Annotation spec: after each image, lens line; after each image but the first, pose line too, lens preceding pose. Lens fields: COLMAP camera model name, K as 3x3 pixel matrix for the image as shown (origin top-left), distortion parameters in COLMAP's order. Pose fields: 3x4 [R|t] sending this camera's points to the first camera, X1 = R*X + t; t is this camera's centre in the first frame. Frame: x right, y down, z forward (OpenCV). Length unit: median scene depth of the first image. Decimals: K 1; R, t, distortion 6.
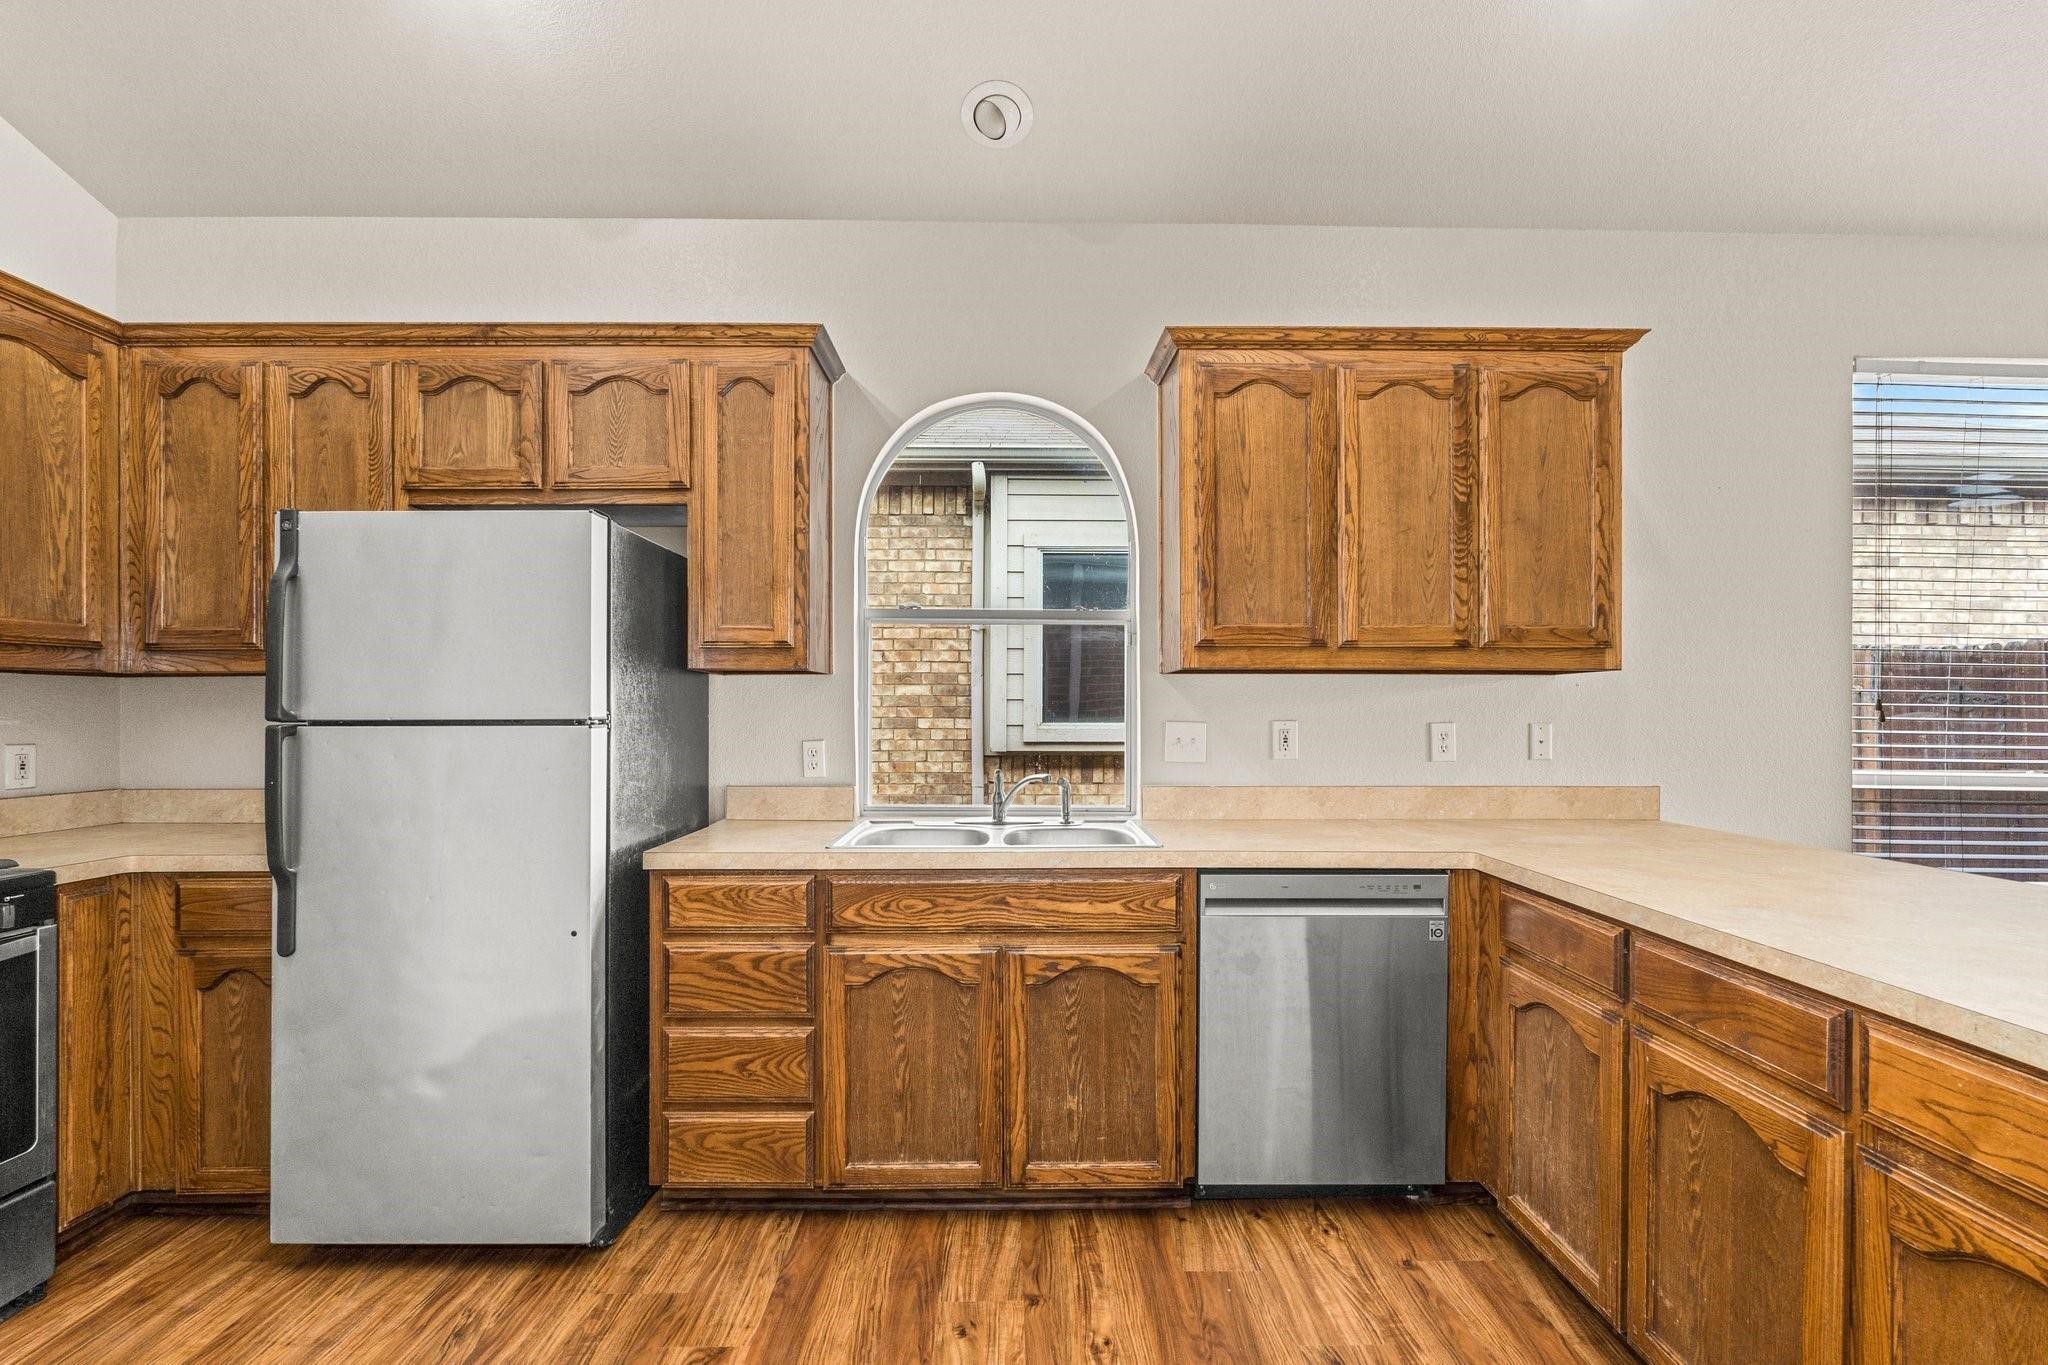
lens RADIAL K [[912.3, 0, 1021.7], [0, 912.3, 711.8], [0, 0, 1]] dist [-0.005406, 0.001276]
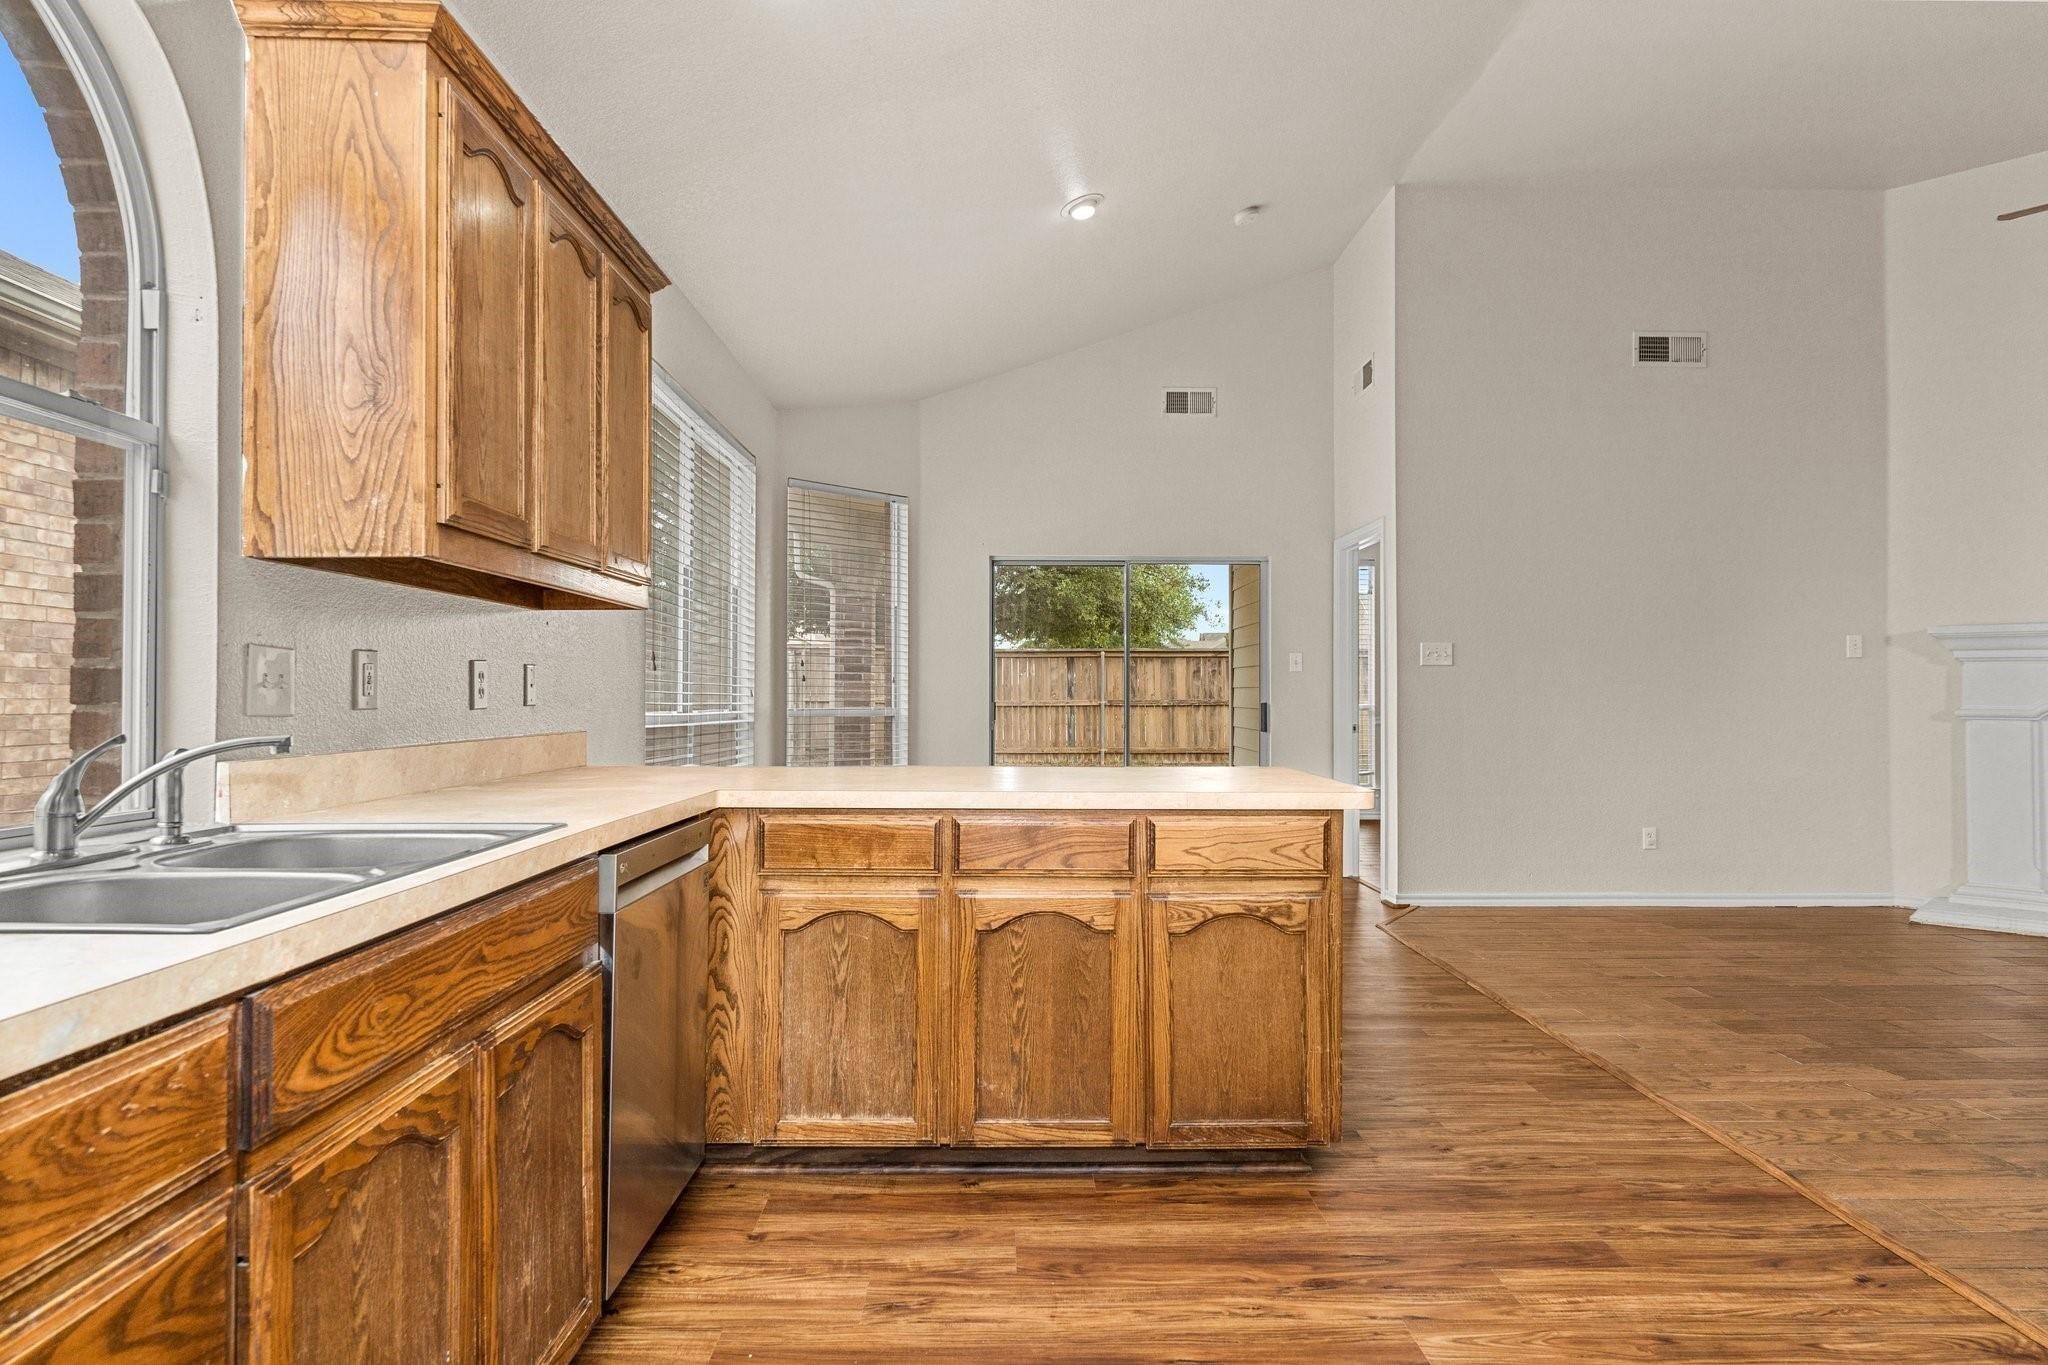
lens RADIAL K [[1144.5, 0, 1022.8], [0, 1144.5, 675.1], [0, 0, 1]] dist [-0.010166, 0.002199]
pose [[0.001696, 0.014559, 0.999893, -0.686543], [0.003394, 0.999888, -0.014565, 0.053782], [-0.999993, 0.003418, 0.001646, 0.678755]]
